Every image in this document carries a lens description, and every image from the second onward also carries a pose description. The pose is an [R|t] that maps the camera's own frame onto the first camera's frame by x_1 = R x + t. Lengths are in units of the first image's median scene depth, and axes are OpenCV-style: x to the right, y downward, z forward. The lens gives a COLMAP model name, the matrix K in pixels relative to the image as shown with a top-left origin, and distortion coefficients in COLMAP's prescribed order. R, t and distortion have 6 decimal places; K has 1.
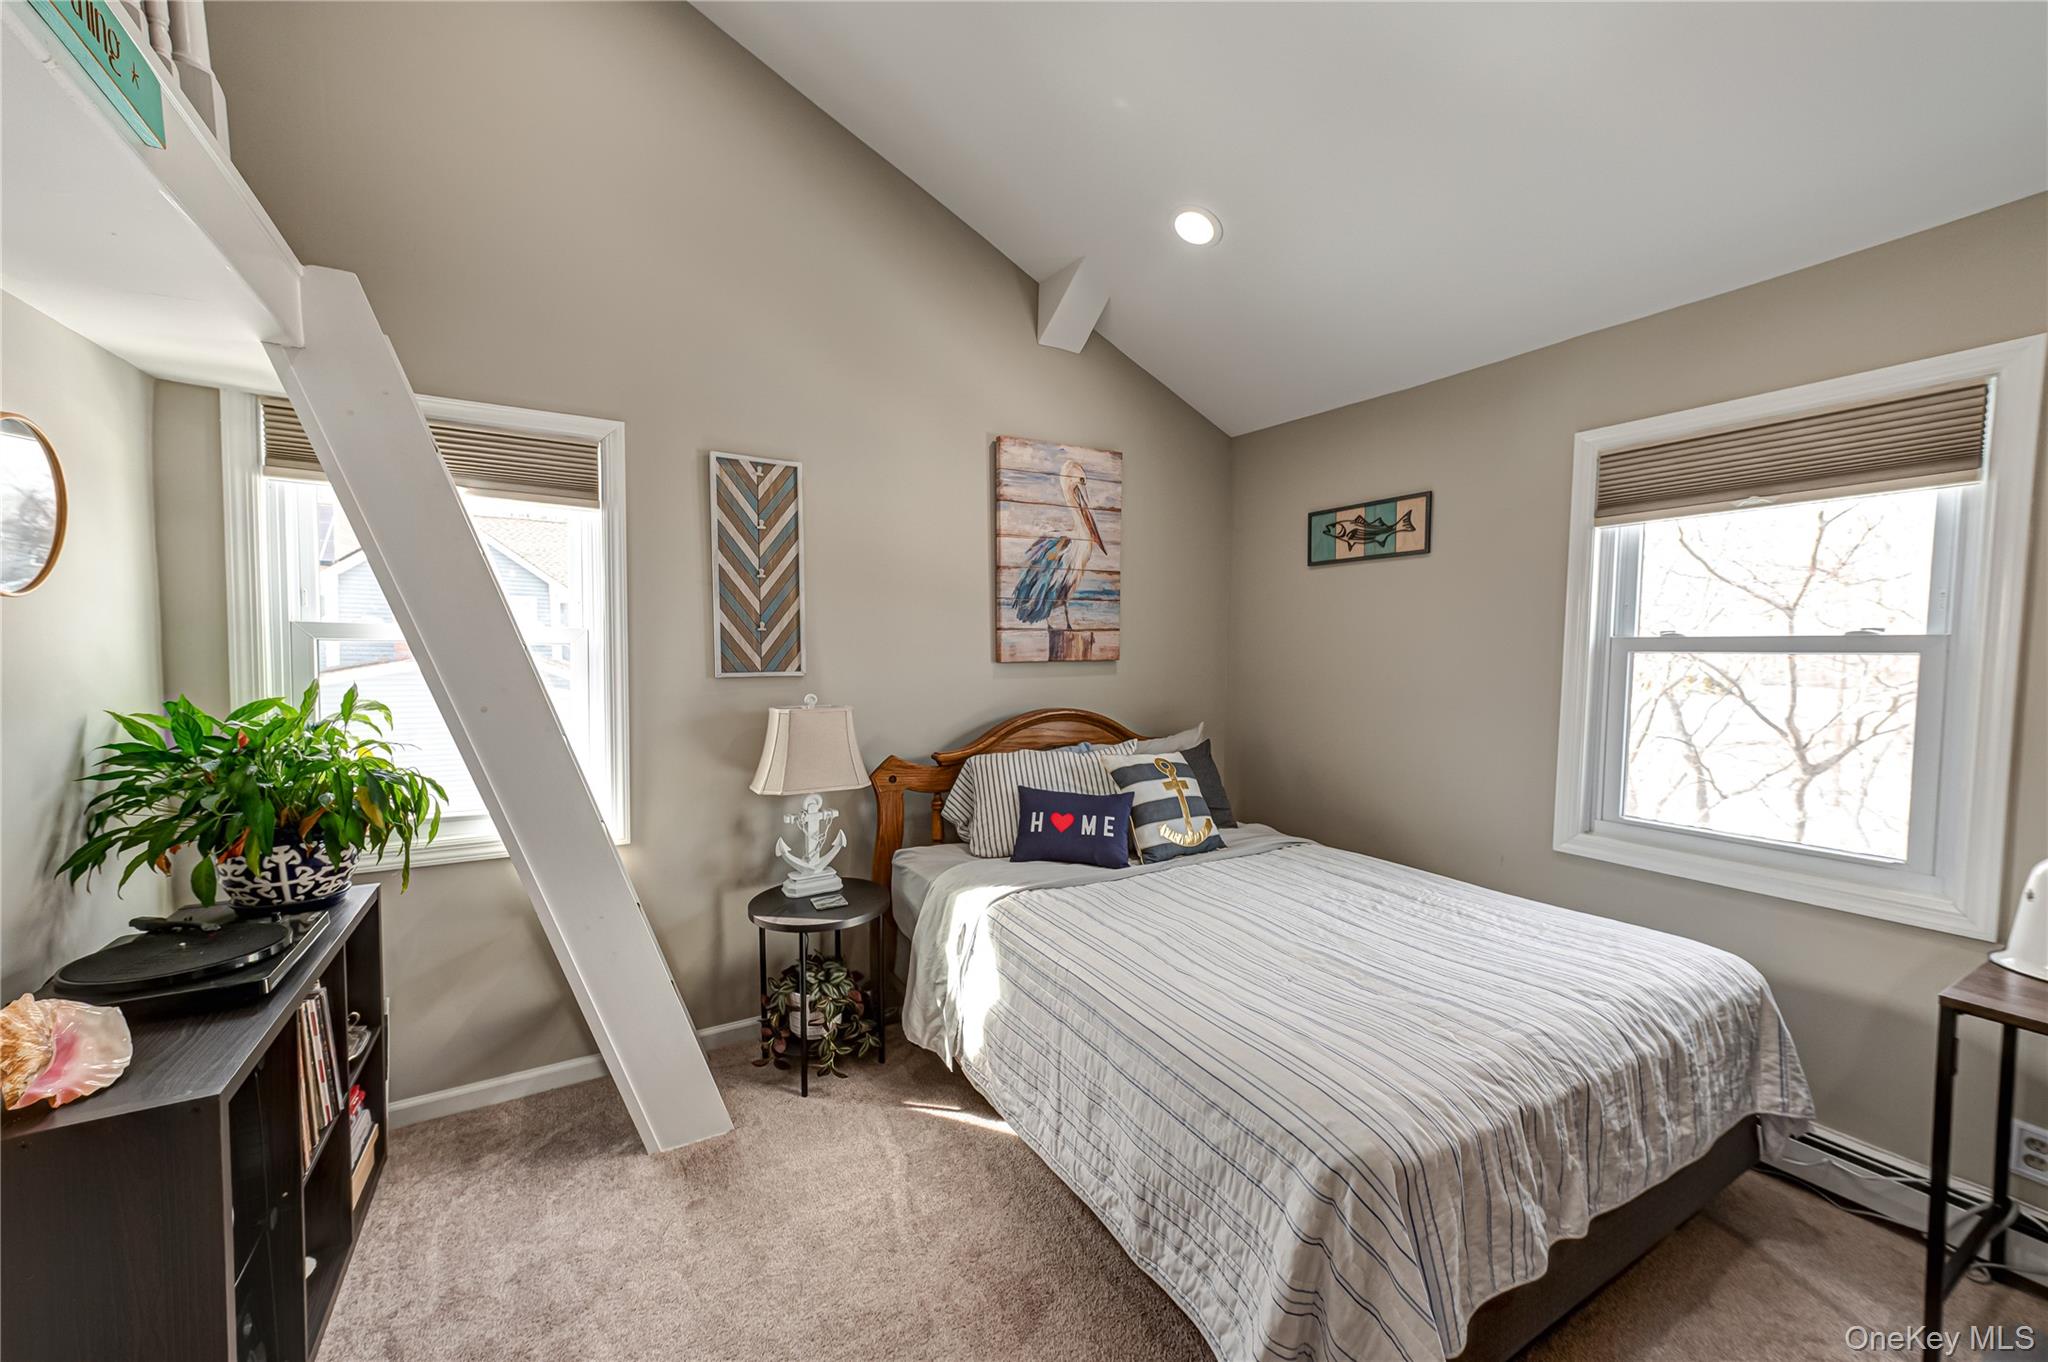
lens RADIAL K [[796.4, 0, 1031.7], [0, 796.4, 683.2], [0, 0, 1]] dist [0.018079, -0.000166]
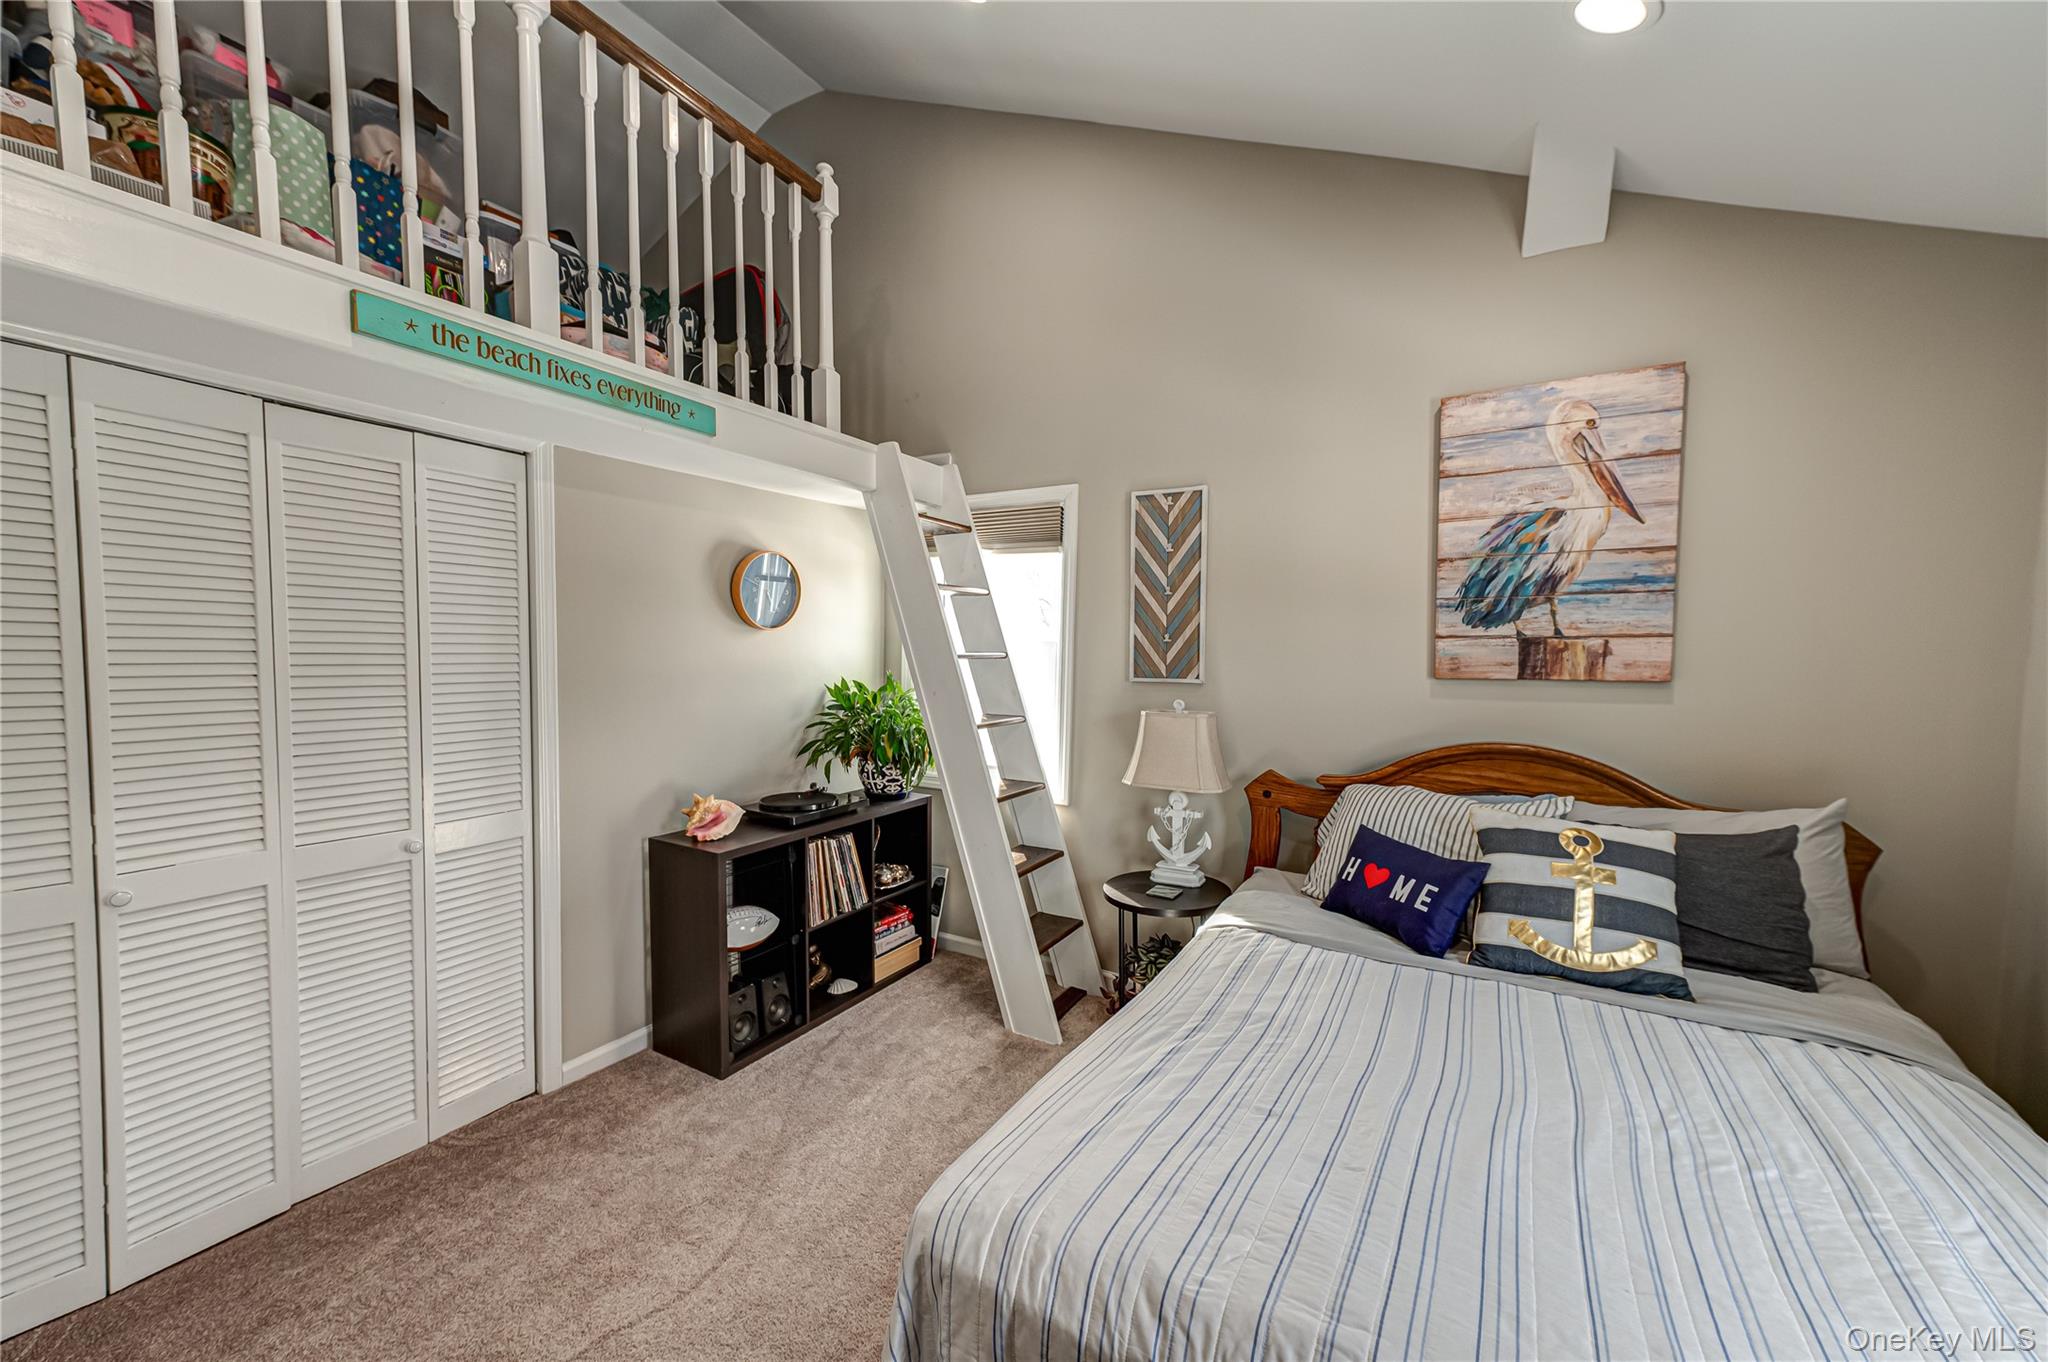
lens RADIAL K [[796.4, 0, 1030.3], [0, 796.4, 682.7], [0, 0, 1]] dist [0.018079, -0.000166]
pose [[0.479969, 0.037345, -0.876490, 0.480609], [-0.050672, 0.998606, 0.014799, -0.013004], [0.875821, 0.037310, 0.481192, 0.250995]]
